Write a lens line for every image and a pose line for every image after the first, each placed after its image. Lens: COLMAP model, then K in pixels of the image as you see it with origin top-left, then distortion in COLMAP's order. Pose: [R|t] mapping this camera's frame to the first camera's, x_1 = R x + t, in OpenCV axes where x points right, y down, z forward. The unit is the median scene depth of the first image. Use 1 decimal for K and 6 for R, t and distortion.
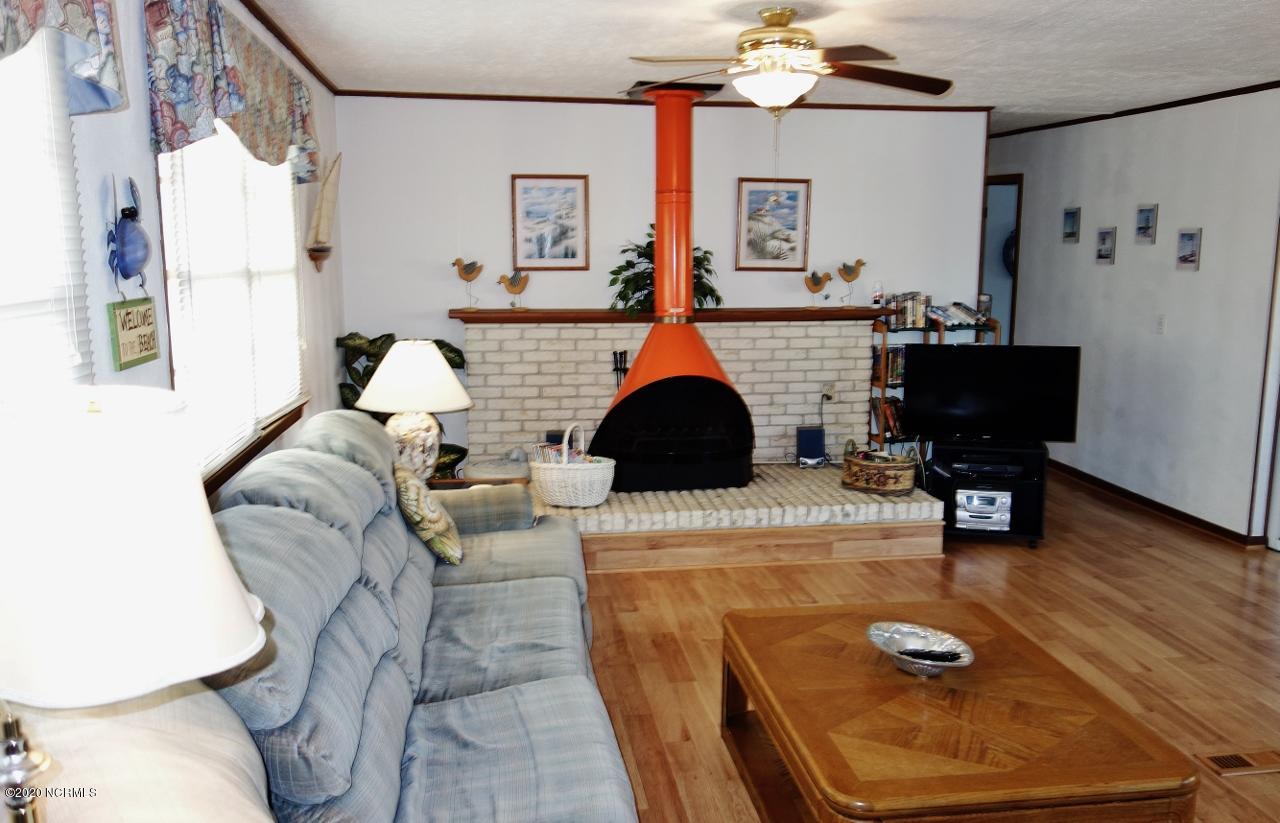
lens RADIAL K [[1032.0, 0, 639.1], [0, 1032.0, 404.0], [0, 0, 1]] dist [-0.012163, -0.016977]
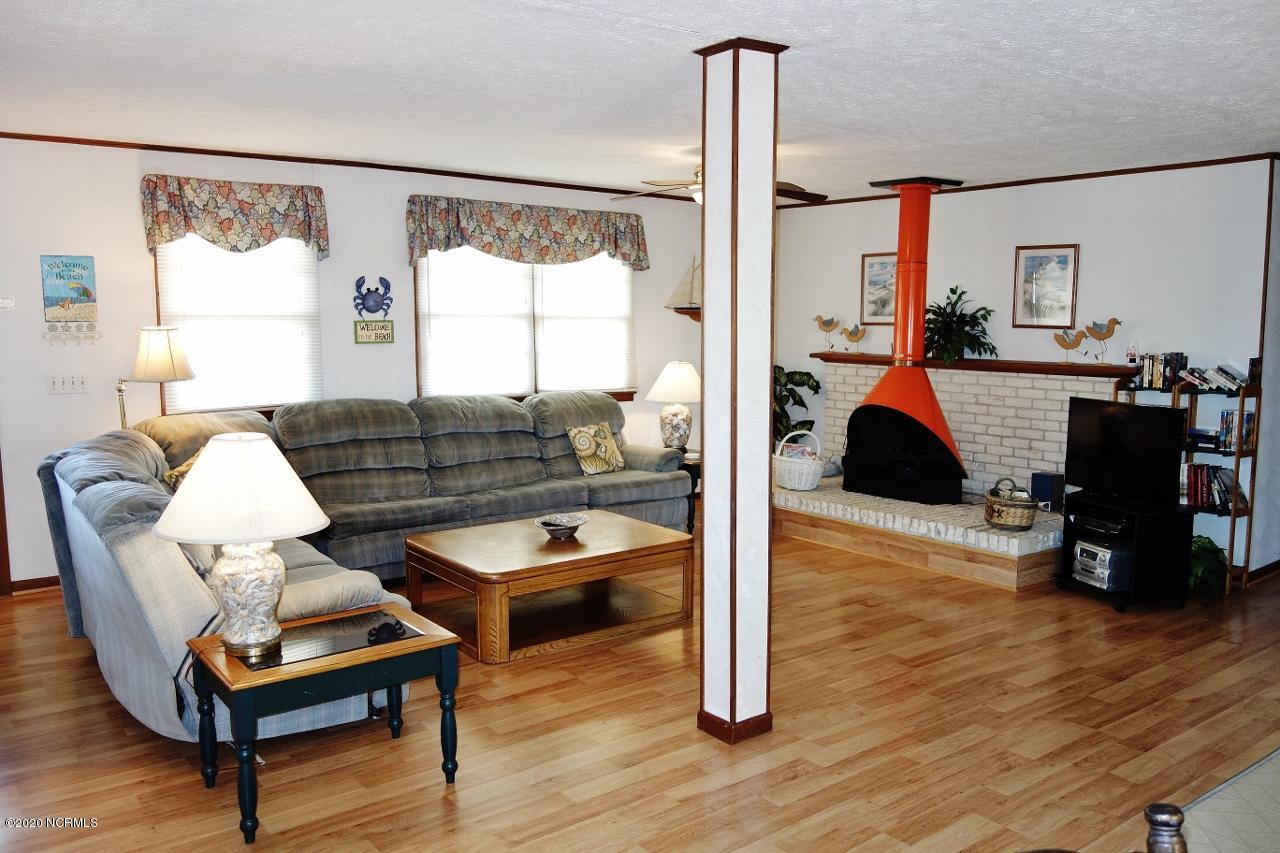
lens RADIAL K [[1011.1, 0, 642.7], [0, 1011.1, 433.2], [0, 0, 1]] dist [-0.017738, 0.002928]
pose [[0.496026, 0.103712, -0.862091, 0.895857], [-0.129099, 0.990615, 0.044894, -0.011456], [0.858657, 0.089026, 0.504760, 0.102191]]
